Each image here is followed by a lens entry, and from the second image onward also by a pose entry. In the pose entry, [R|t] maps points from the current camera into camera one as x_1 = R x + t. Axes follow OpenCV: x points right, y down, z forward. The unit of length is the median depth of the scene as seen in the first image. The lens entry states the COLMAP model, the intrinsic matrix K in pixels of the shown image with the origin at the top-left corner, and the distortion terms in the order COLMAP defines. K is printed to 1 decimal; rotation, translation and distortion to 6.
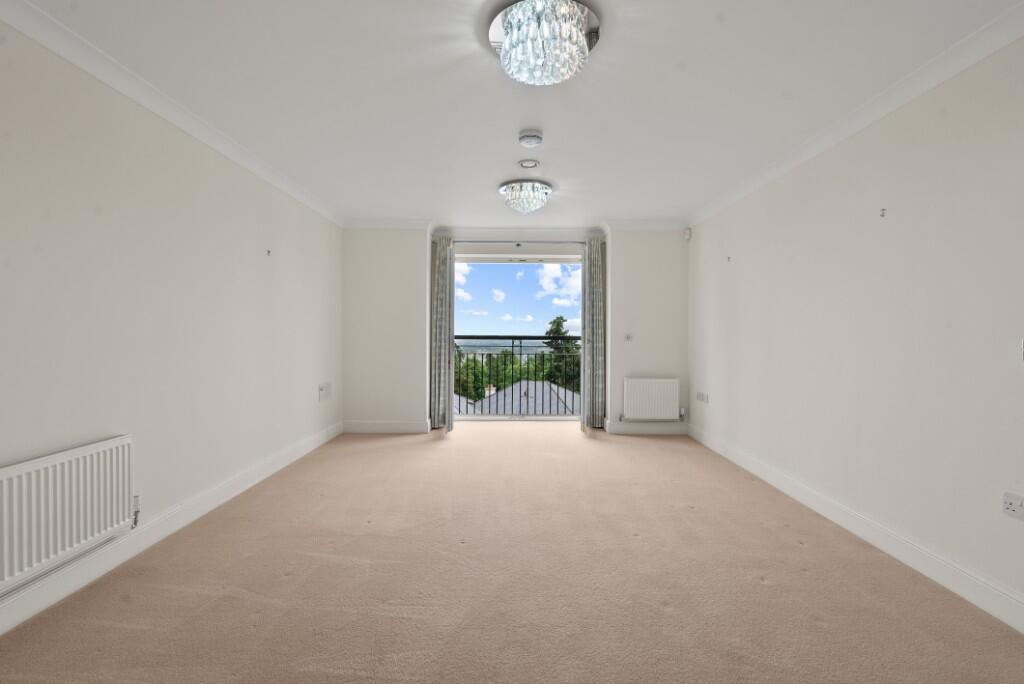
lens RADIAL K [[462.8, 0, 512.0], [0, 462.8, 342.0], [0, 0, 1]] dist [0.000580, 0.000027]
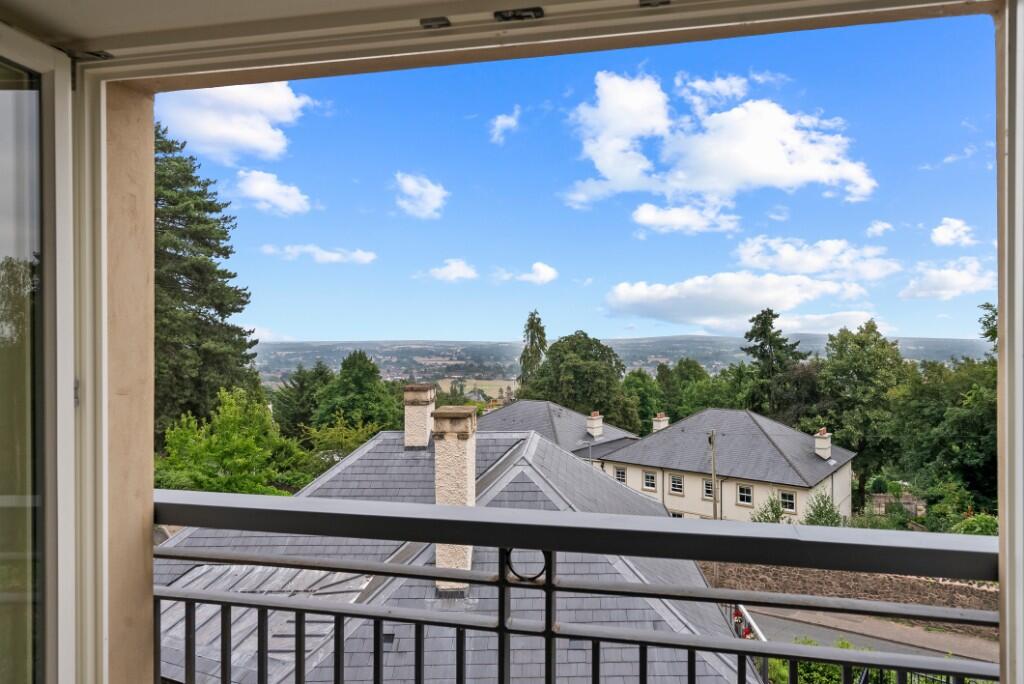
lens RADIAL K [[584.9, 0, 512.0], [0, 584.9, 342.0], [0, 0, 1]] dist [-0.002287, -0.000236]
pose [[0.949419, -0.013041, -0.313742, 0.127097], [0.009048, 0.999859, -0.014181, -0.003342], [0.313883, 0.010625, 0.949402, 0.616456]]
